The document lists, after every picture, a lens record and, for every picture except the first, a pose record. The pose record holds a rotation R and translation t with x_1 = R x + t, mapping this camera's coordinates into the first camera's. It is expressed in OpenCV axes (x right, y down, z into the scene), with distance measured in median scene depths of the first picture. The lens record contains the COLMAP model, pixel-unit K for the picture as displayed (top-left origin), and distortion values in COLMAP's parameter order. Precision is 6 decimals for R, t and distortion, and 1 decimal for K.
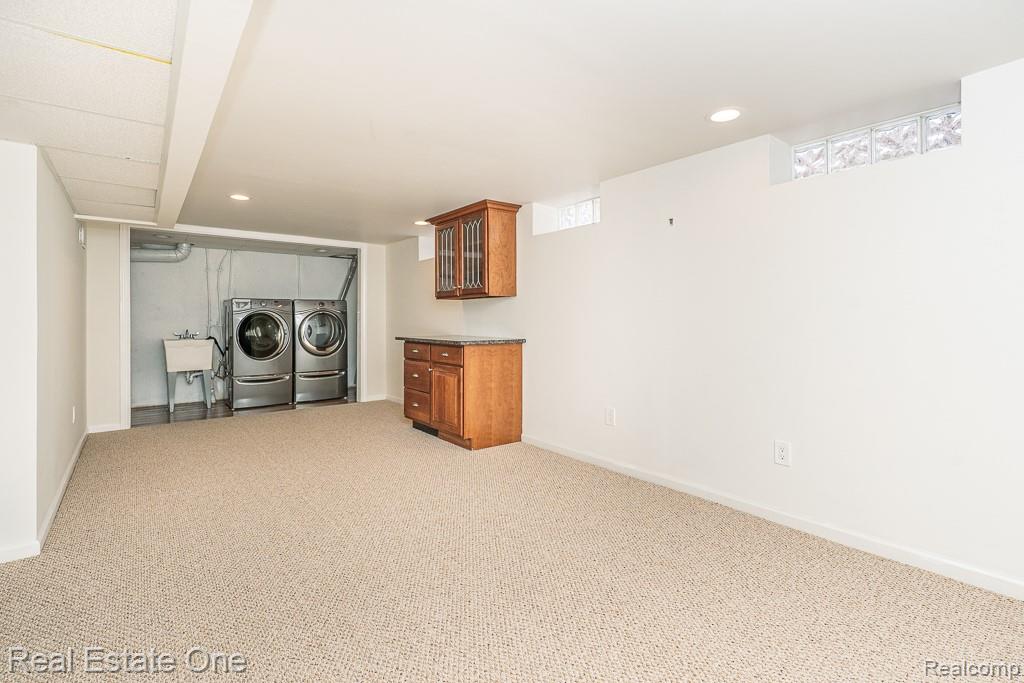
lens RADIAL K [[474.0, 0, 514.2], [0, 474.0, 332.5], [0, 0, 1]] dist [-0.004533, 0.001882]
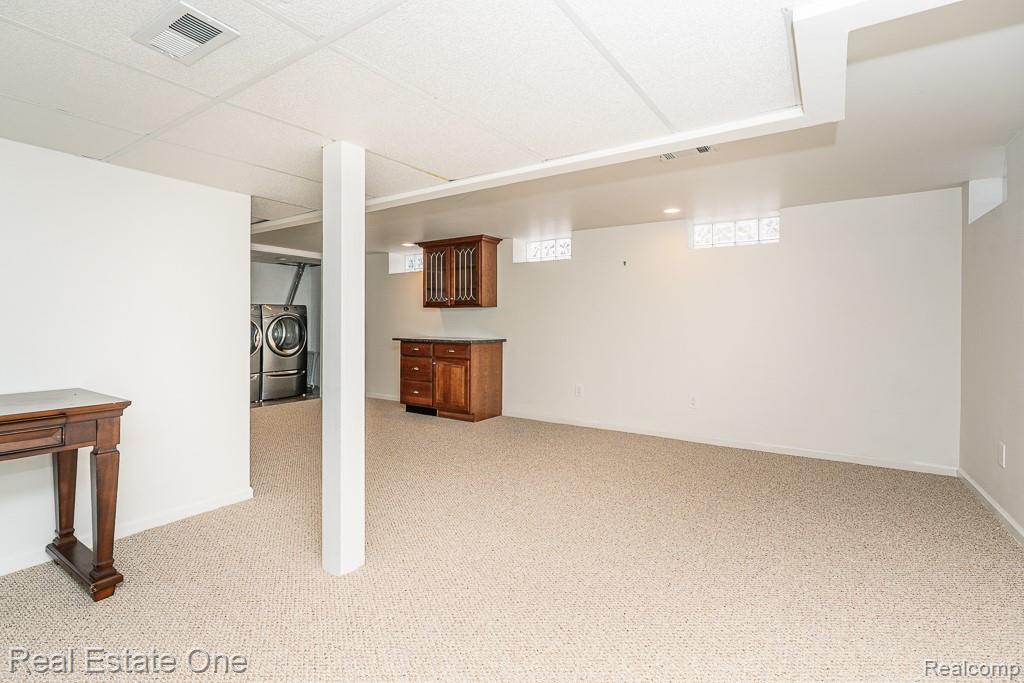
lens RADIAL K [[474.0, 0, 508.4], [0, 474.0, 338.6], [0, 0, 1]] dist [-0.004533, 0.001882]
pose [[0.950759, -0.005642, 0.309880, -0.380816], [0.003356, 0.999963, 0.007910, 0.002366], [-0.309913, -0.006481, 0.950743, -0.277523]]
